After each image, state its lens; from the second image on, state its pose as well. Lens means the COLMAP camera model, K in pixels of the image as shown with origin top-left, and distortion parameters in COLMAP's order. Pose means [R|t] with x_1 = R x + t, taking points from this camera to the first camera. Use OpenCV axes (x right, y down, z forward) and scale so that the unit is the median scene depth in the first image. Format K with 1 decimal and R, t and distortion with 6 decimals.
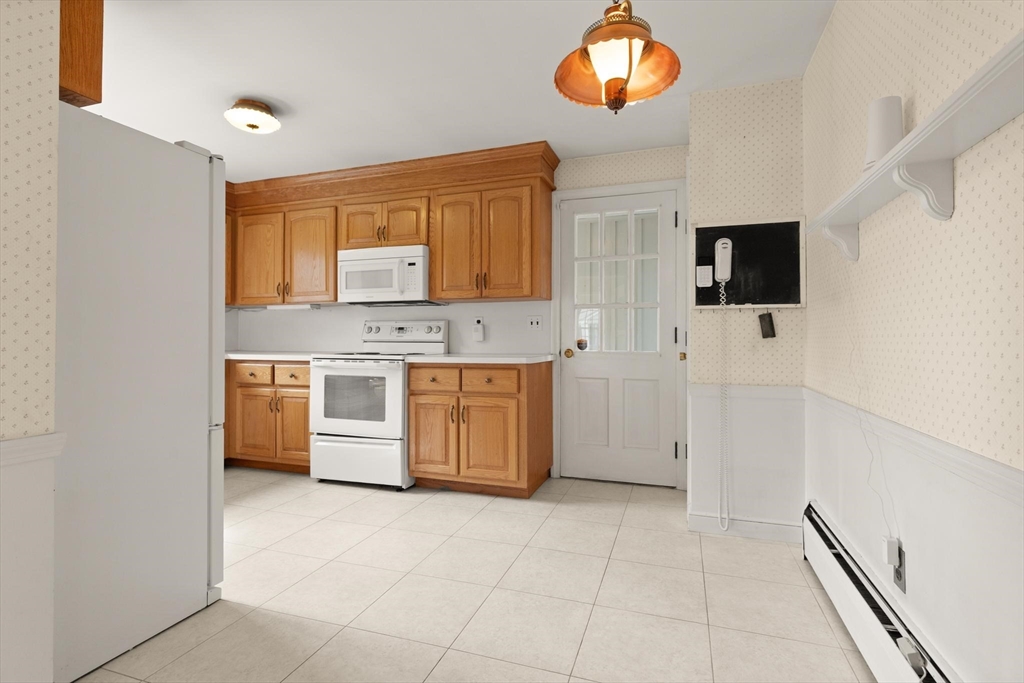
lens RADIAL K [[469.9, 0, 513.9], [0, 469.9, 339.6], [0, 0, 1]] dist [0.029094, 0.000242]
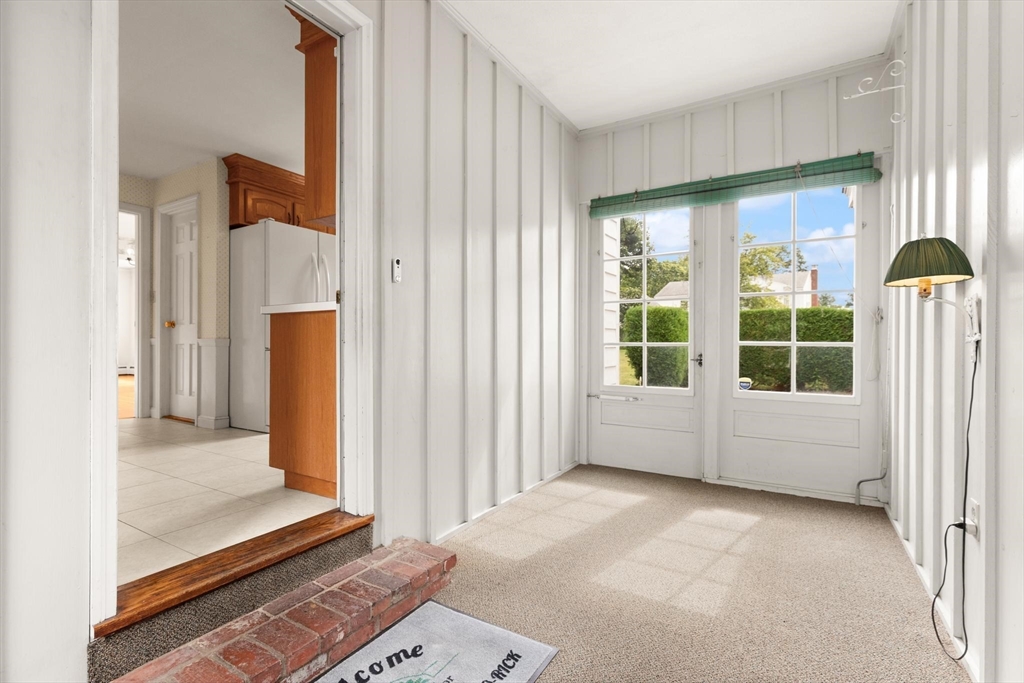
lens RADIAL K [[469.9, 0, 512.1], [0, 469.9, 342.4], [0, 0, 1]] dist [0.029094, 0.000242]
pose [[-0.216748, 0.003387, -0.976222, 0.592198], [0.004660, 0.999986, 0.002435, 0.077592], [0.976216, -0.004022, -0.216761, 1.264621]]
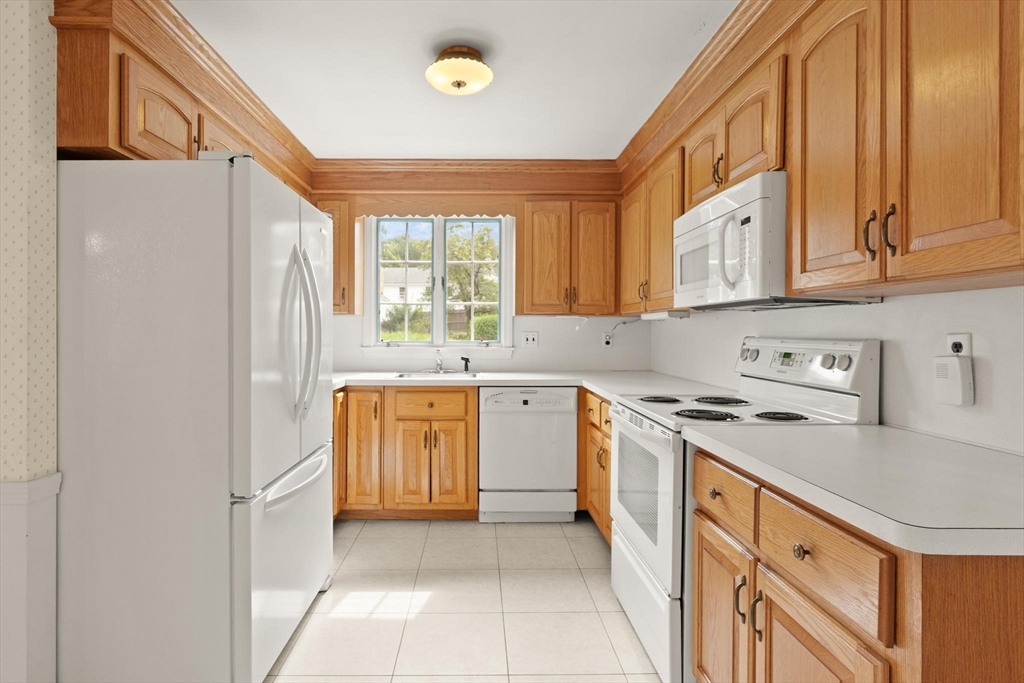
lens RADIAL K [[522.7, 0, 509.0], [0, 522.7, 336.2], [0, 0, 1]] dist [-0.014711, -0.000137]
pose [[0.344753, 0.012180, -0.938614, 0.165694], [-0.002818, 0.999925, 0.011941, -0.050227], [0.938689, -0.001472, 0.344762, 0.571977]]
